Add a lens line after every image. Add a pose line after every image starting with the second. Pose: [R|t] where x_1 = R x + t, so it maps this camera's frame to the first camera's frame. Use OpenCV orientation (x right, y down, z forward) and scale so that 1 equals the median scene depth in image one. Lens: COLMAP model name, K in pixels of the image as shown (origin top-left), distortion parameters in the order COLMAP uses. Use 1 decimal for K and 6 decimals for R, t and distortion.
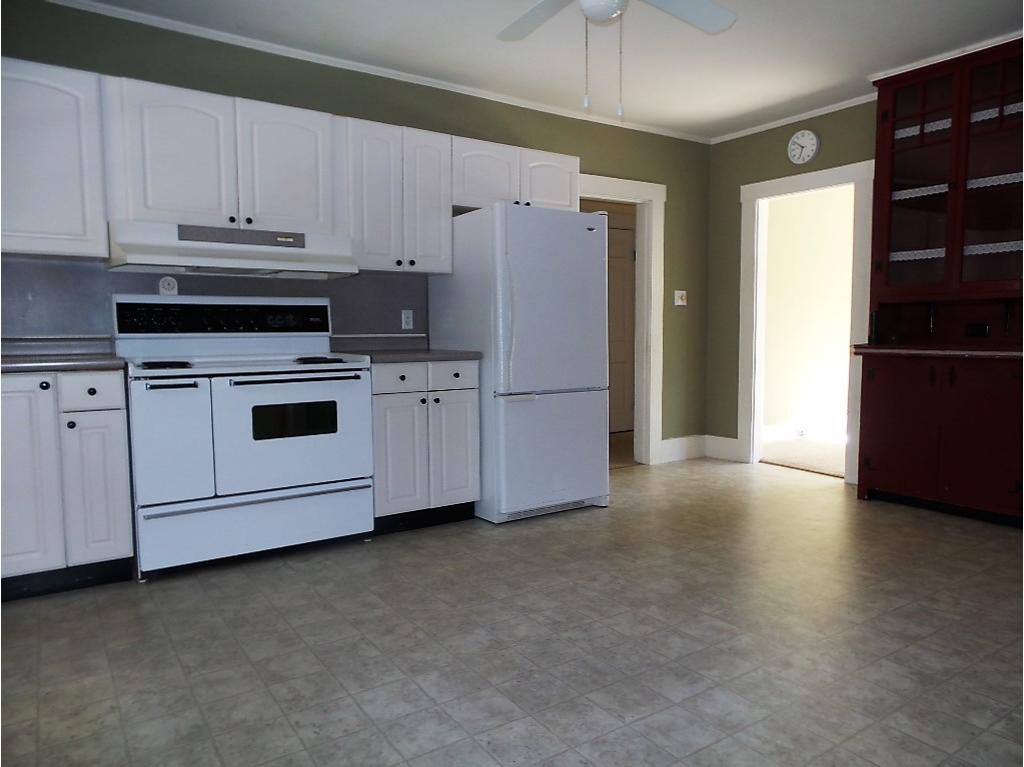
lens RADIAL K [[710.7, 0, 521.2], [0, 710.7, 384.1], [0, 0, 1]] dist [-0.010059, 0.002892]
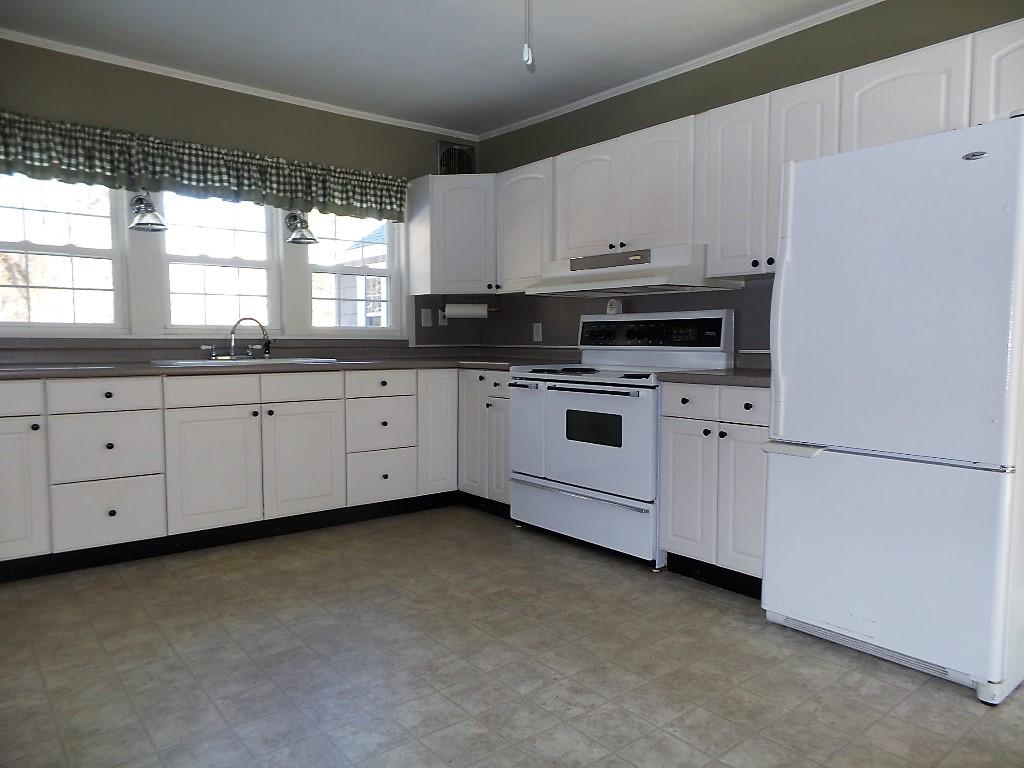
lens RADIAL K [[710.7, 0, 520.9], [0, 710.7, 386.3], [0, 0, 1]] dist [-0.010059, 0.002892]
pose [[0.072484, 0.067320, -0.995095, 0.737238], [-0.080811, 0.994835, 0.061416, -0.068321], [0.994090, 0.075963, 0.077550, 0.798254]]
